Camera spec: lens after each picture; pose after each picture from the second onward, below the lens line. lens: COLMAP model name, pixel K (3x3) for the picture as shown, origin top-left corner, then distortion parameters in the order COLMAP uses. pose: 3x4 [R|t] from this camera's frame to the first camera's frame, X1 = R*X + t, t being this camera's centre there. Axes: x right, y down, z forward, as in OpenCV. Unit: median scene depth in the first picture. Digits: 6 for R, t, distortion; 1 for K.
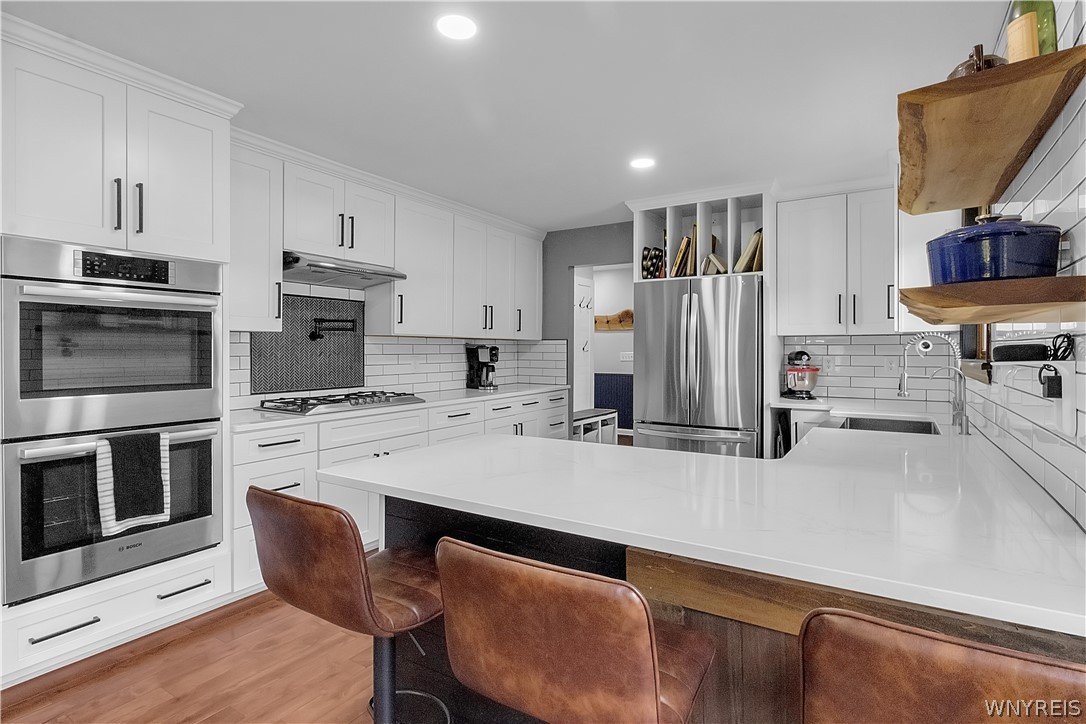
lens RADIAL K [[545.9, 0, 545.0], [0, 545.9, 347.3], [0, 0, 1]] dist [-0.000520, -0.000184]
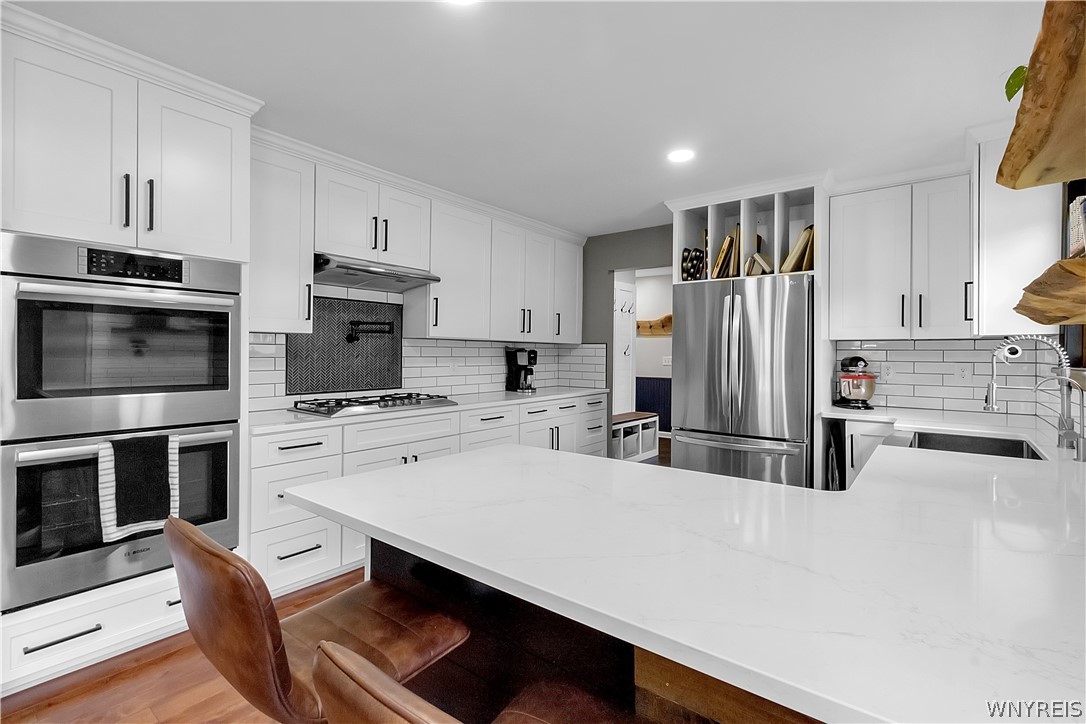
lens RADIAL K [[495.7, 0, 546.6], [0, 495.7, 350.7], [0, 0, 1]] dist [0.003184, 0.000630]
pose [[0.994768, 0.006327, -0.101960, 0.034343], [-0.006524, 0.999977, -0.001595, 0.001631], [0.101948, 0.002252, 0.994787, 0.115550]]
